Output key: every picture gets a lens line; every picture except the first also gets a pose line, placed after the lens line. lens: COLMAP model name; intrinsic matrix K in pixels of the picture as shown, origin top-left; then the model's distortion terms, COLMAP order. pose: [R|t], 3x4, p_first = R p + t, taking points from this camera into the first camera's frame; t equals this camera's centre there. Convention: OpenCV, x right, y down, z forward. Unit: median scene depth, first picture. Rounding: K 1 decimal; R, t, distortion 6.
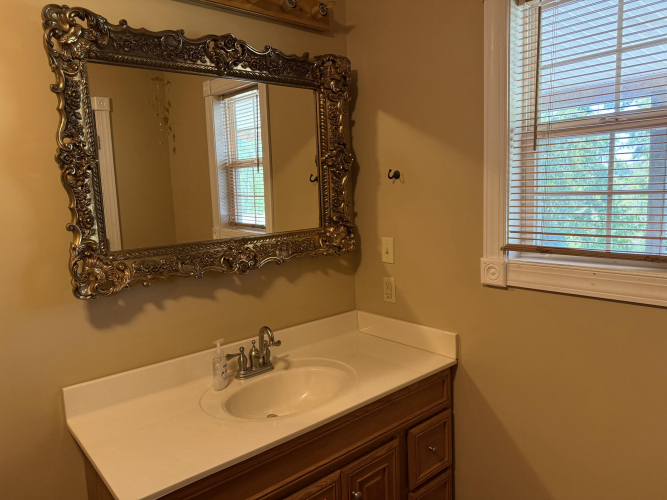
lens RADIAL K [[475.0, 0, 333.5], [0, 475.0, 250.0], [0, 0, 1]] dist [0.087349, -0.099162]
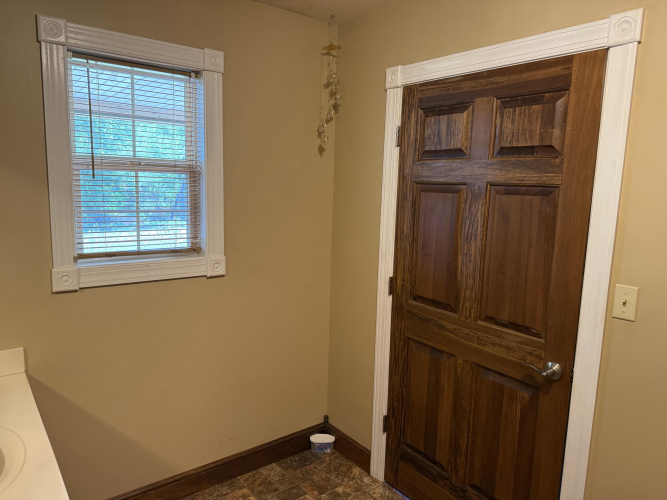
lens RADIAL K [[478.7, 0, 336.9], [0, 478.7, 248.7], [0, 0, 1]] dist [0.057227, -0.050606]
pose [[-0.015711, -0.100081, 0.994855, -0.846361], [0.081331, 0.991553, 0.101033, -0.093763], [-0.996563, 0.082500, -0.007438, 0.362032]]
